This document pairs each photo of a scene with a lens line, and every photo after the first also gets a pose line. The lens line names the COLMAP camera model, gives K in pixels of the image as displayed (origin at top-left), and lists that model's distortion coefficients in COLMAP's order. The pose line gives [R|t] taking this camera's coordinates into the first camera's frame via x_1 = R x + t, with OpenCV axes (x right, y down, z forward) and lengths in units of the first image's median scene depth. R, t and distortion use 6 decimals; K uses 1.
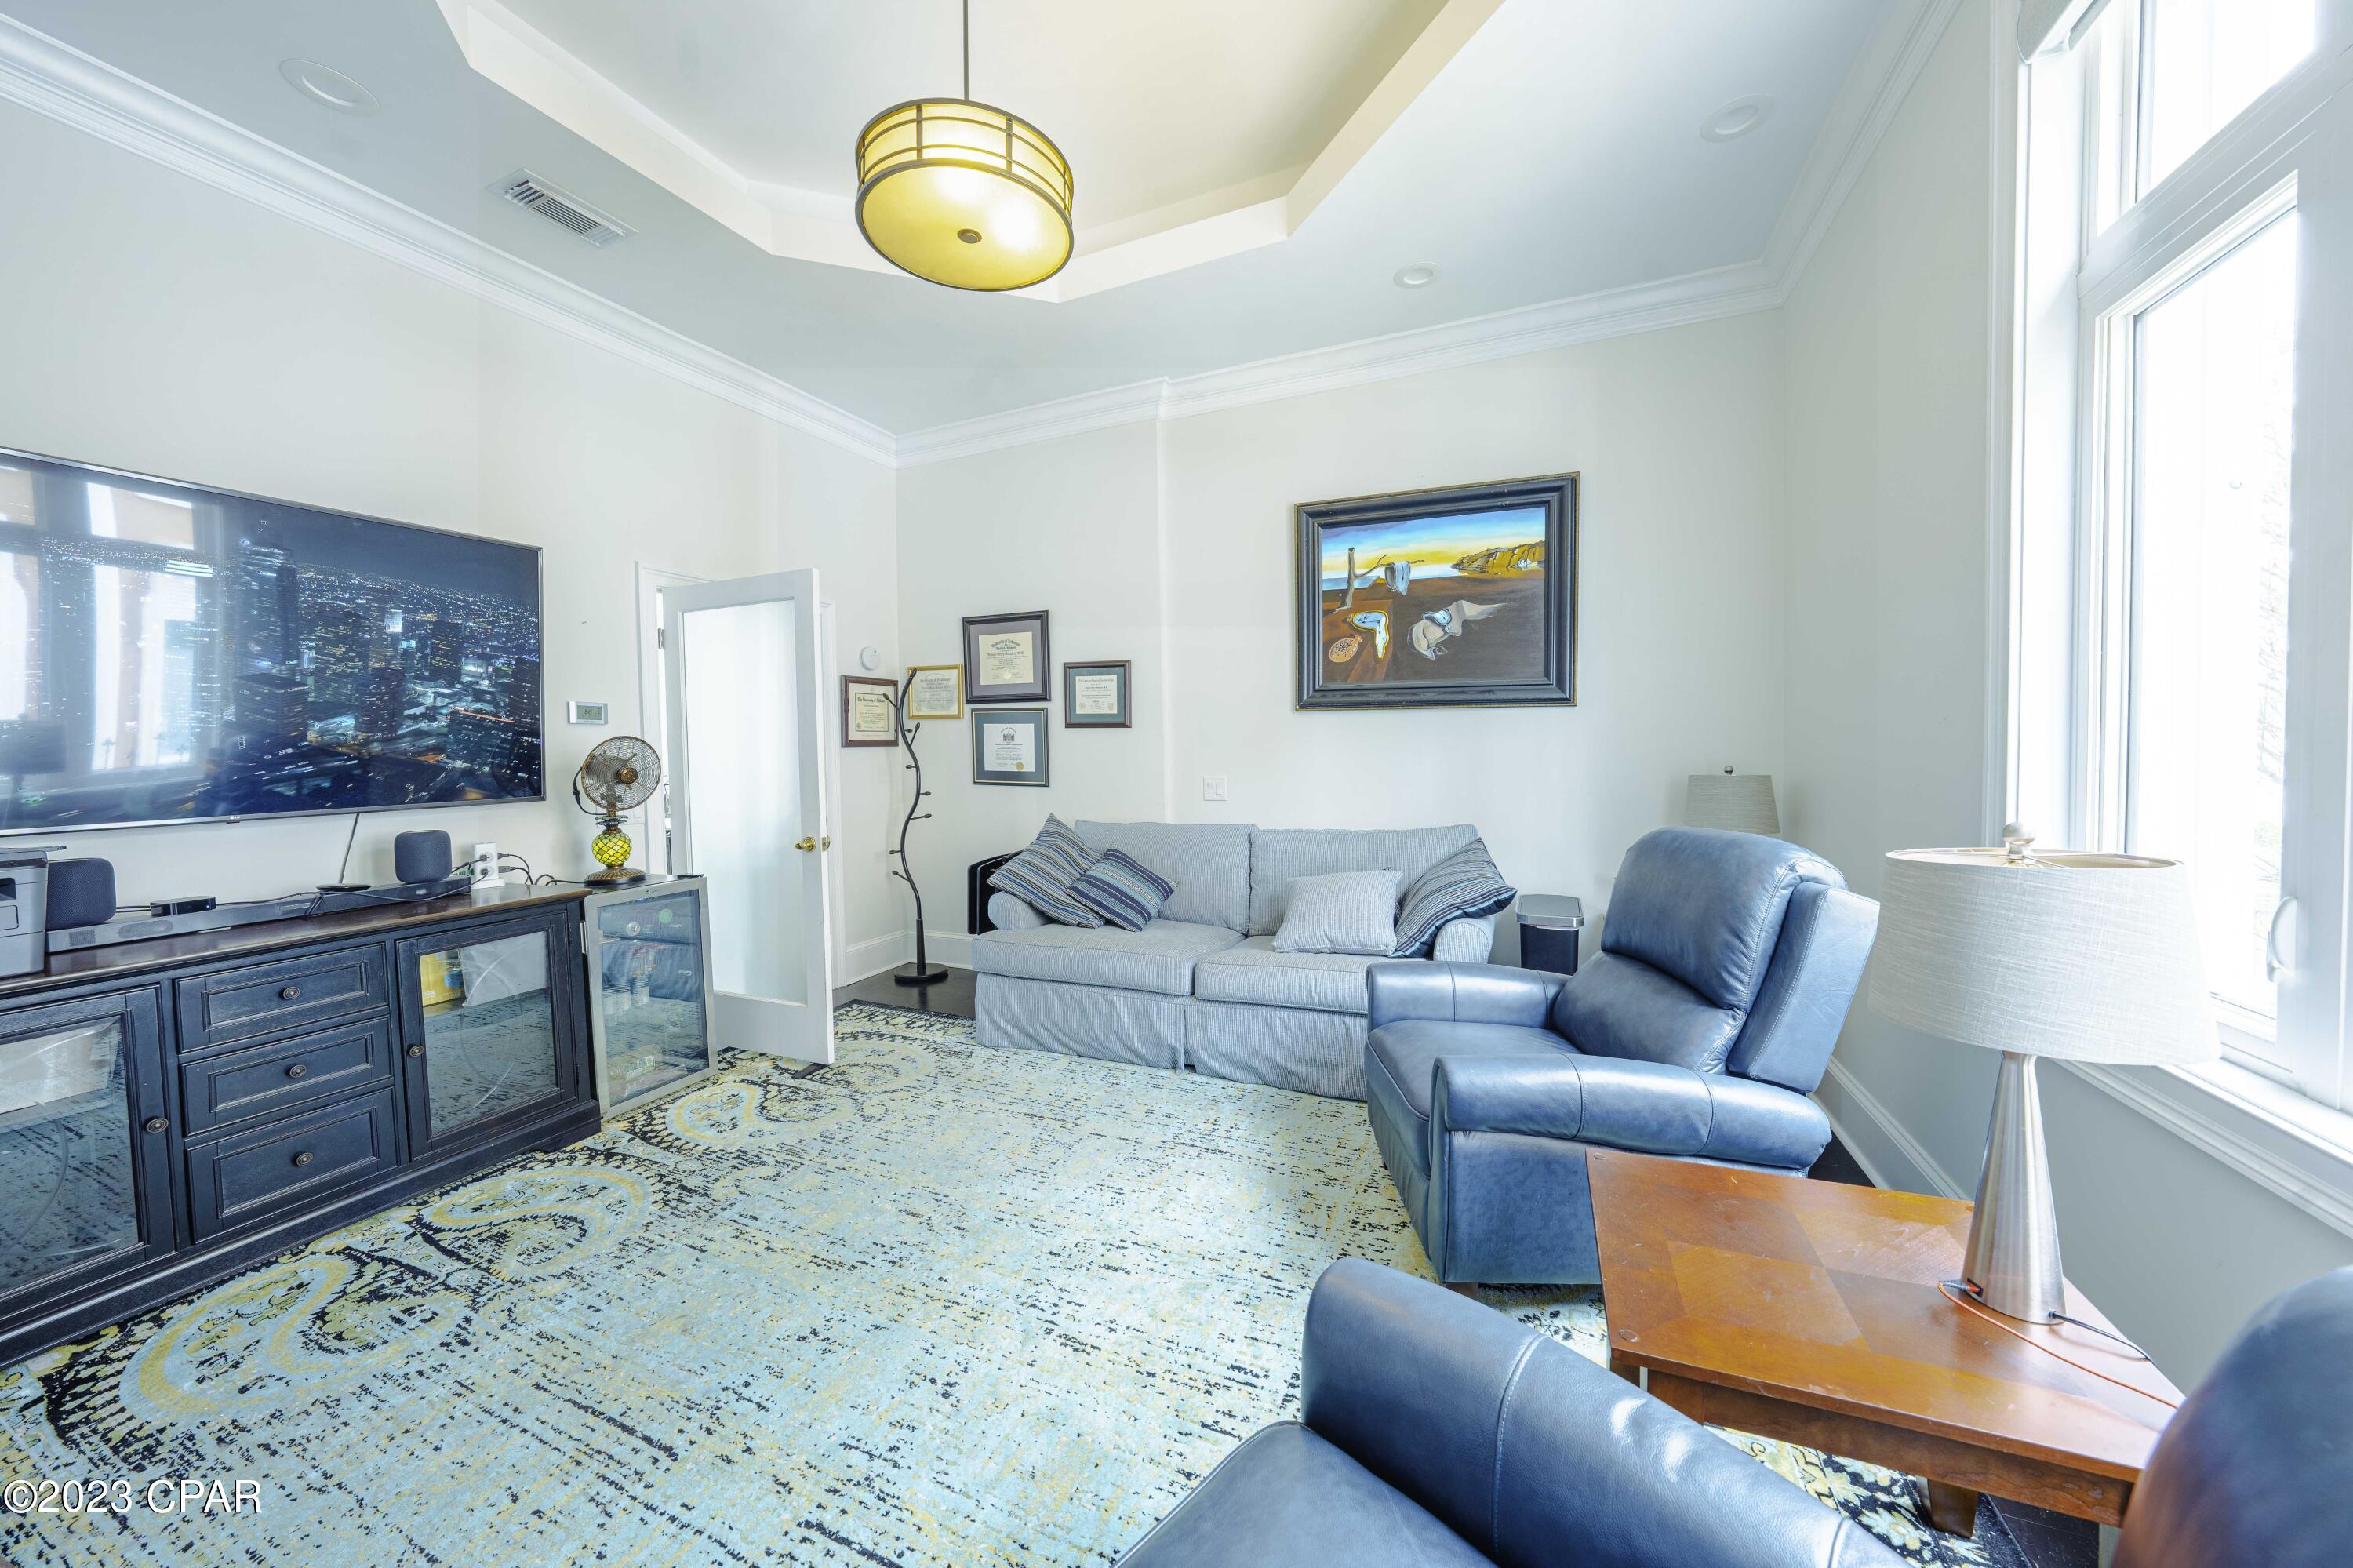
lens RADIAL K [[817.6, 0, 1181.6], [0, 817.6, 780.4], [0, 0, 1]] dist [-0.027824, 0.006925]
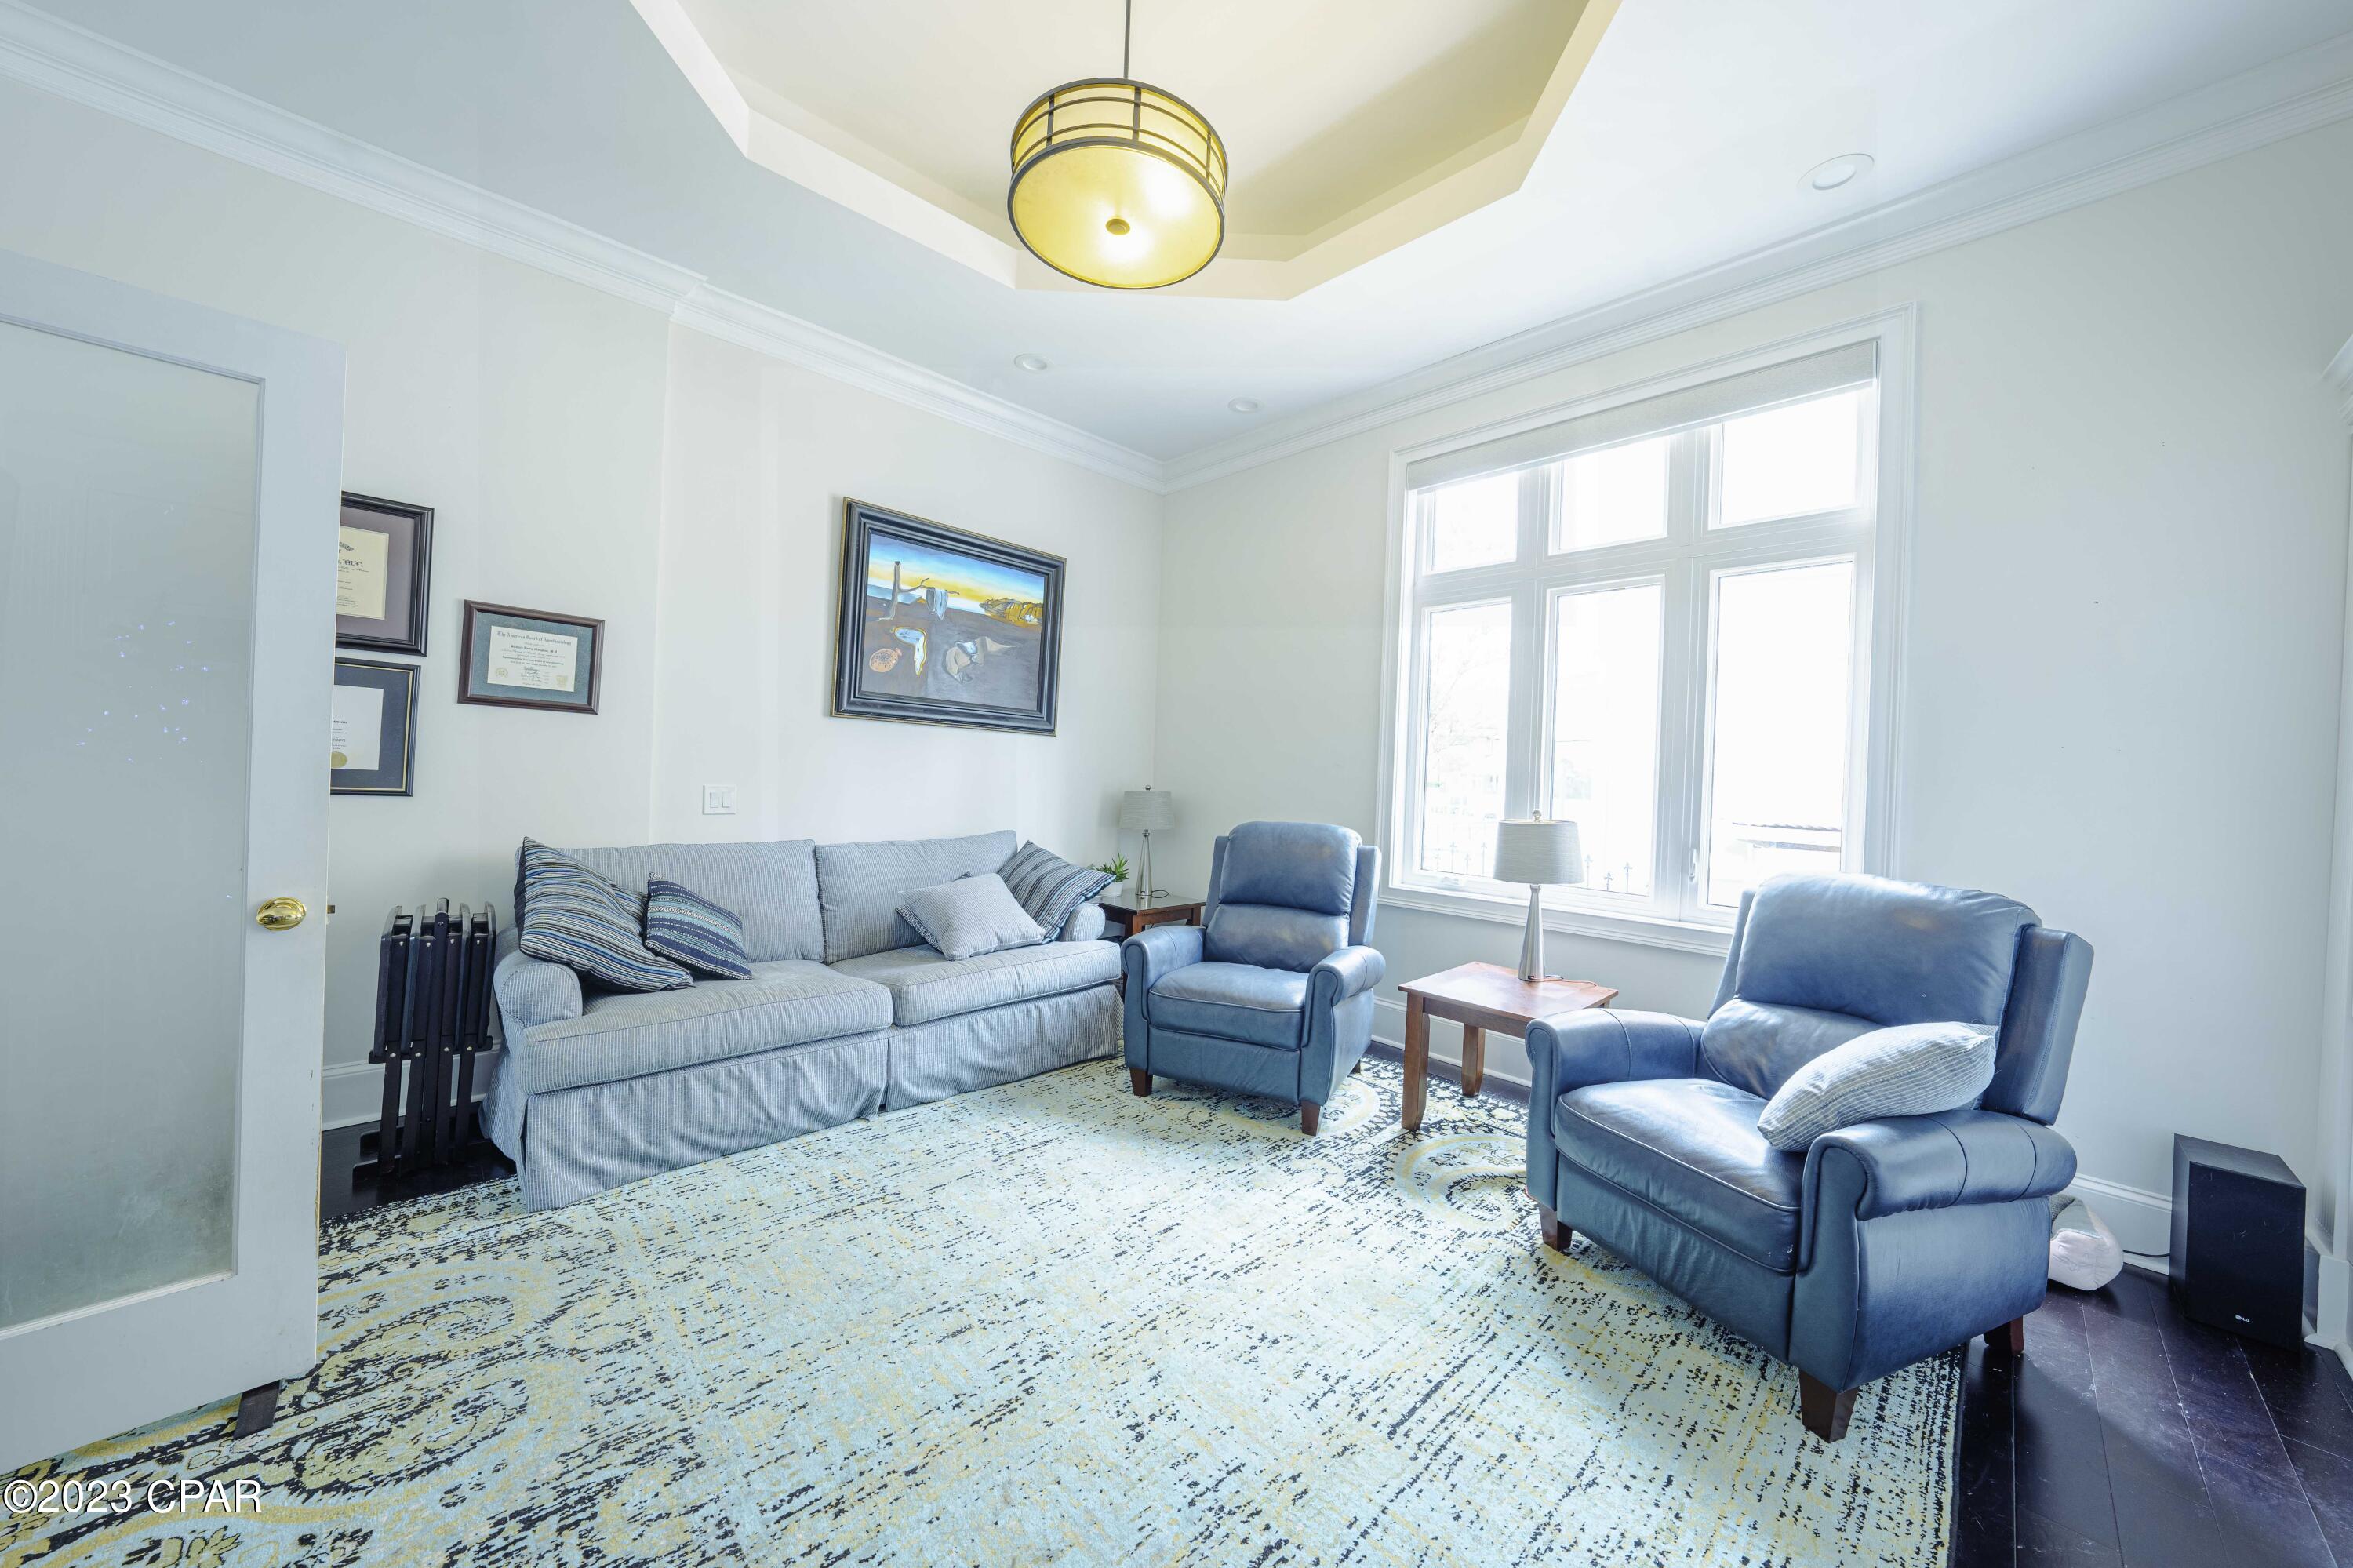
lens RADIAL K [[817.6, 0, 1181.6], [0, 817.6, 780.4], [0, 0, 1]] dist [-0.027824, 0.006925]
pose [[0.381373, 0.025173, 0.924078, -0.678345], [-0.005639, 0.999674, -0.024905, 0.010692], [-0.924404, 0.004287, 0.381391, 0.339131]]
